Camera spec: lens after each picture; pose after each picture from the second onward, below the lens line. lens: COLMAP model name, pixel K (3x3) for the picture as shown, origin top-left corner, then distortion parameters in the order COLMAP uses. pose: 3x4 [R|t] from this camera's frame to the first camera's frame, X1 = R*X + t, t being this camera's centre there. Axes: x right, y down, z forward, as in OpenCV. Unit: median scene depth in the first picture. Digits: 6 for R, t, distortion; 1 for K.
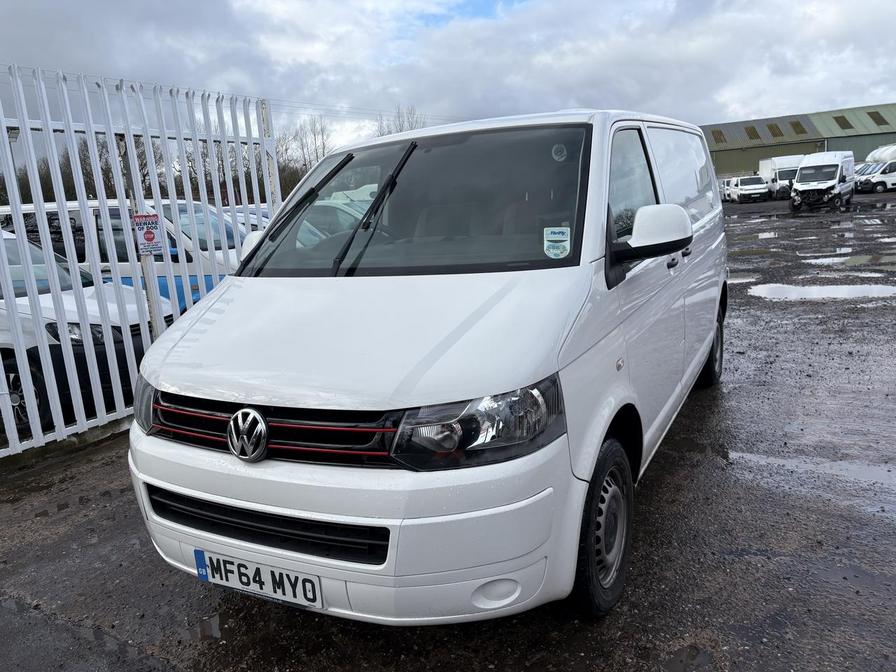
lens RADIAL K [[682.9, 0, 444.1], [0, 682.9, 342.9], [0, 0, 1]] dist [0.035093, -0.037833]
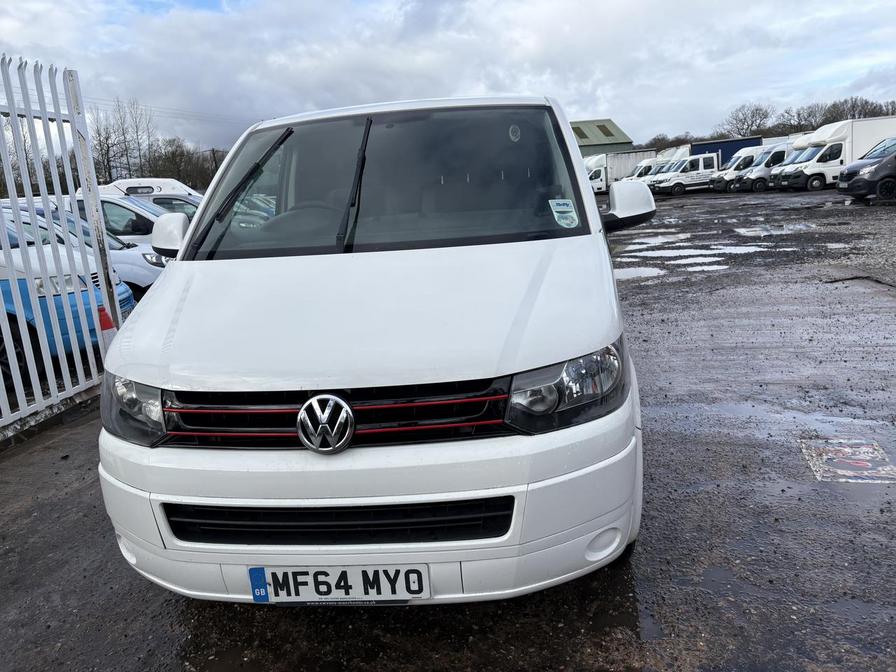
lens RADIAL K [[682.9, 0, 449.2], [0, 682.9, 334.3], [0, 0, 1]] dist [0.035093, -0.037833]
pose [[0.923653, -0.069584, 0.376859, -0.406550], [0.076186, 0.997090, -0.002622, 0.028027], [-0.375580, 0.031133, 0.926267, 0.095306]]
